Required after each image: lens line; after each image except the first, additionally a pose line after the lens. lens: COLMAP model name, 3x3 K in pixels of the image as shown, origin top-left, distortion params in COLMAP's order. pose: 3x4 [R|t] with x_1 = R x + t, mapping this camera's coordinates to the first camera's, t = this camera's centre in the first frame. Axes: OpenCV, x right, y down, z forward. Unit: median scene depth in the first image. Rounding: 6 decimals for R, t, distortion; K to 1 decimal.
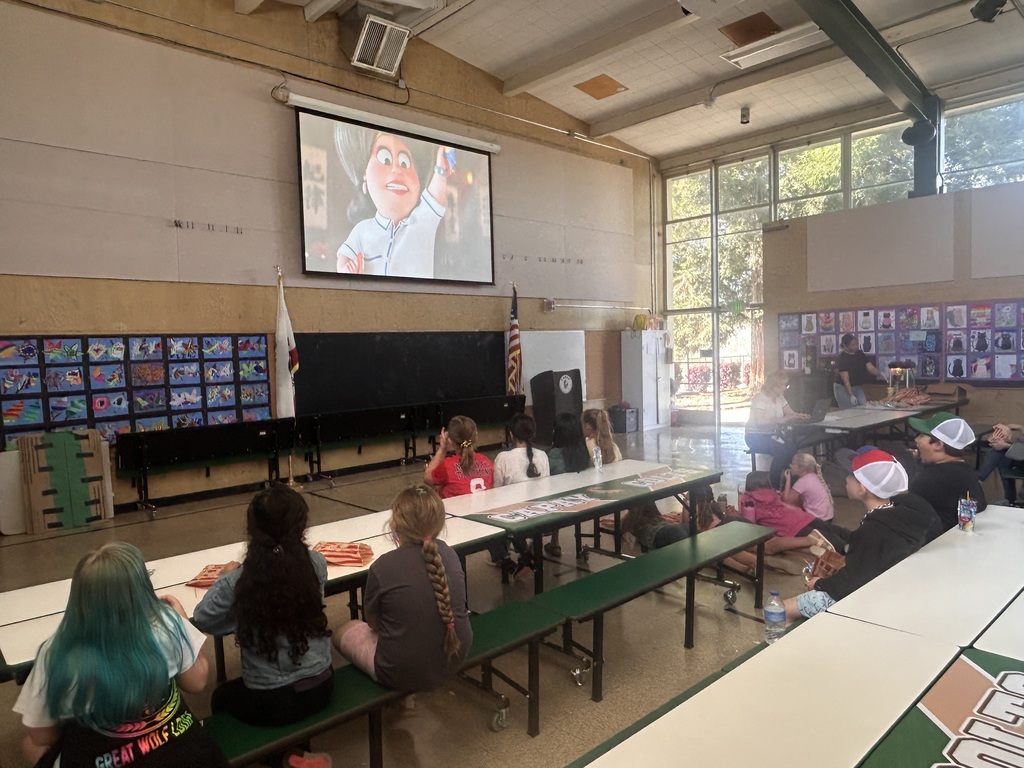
lens RADIAL K [[674.6, 0, 511.9], [0, 674.6, 384.1], [0, 0, 1]] dist [0.008846, -0.022803]
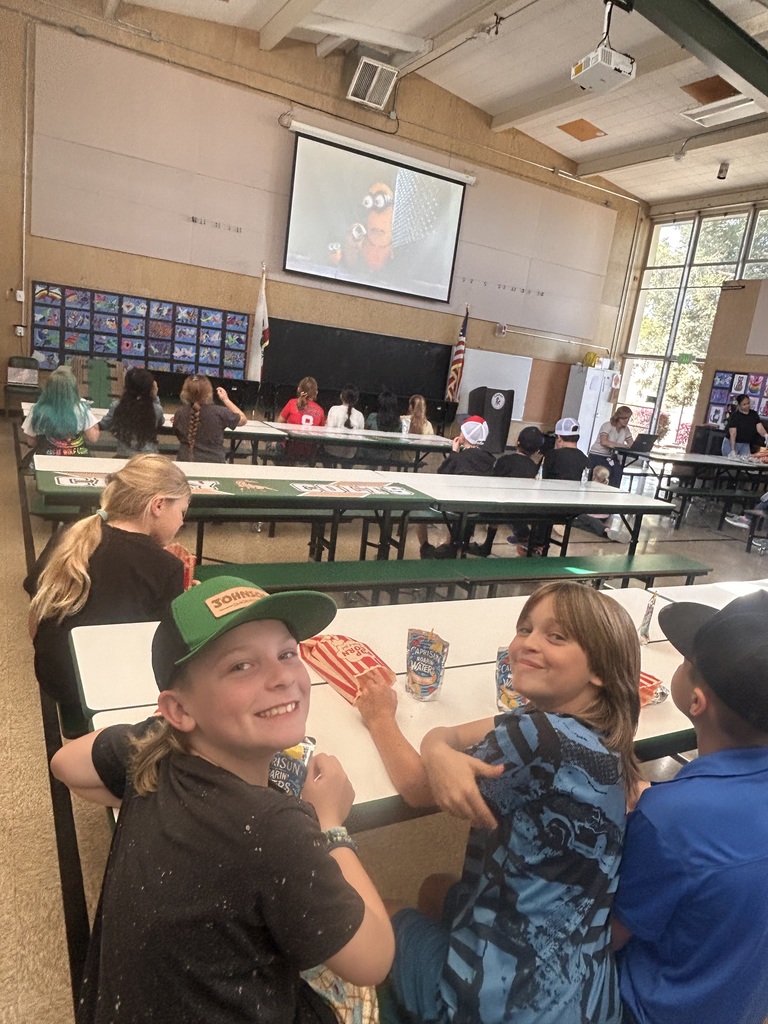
lens RADIAL K [[674.6, 0, 387.4], [0, 674.6, 508.0], [0, 0, 1]] dist [0.008846, -0.022803]
pose [[0.954992, 0.206540, -0.212913, 0.229382], [-0.172975, 0.970848, 0.165933, 0.024402], [0.240978, -0.121636, 0.962878, -0.222339]]
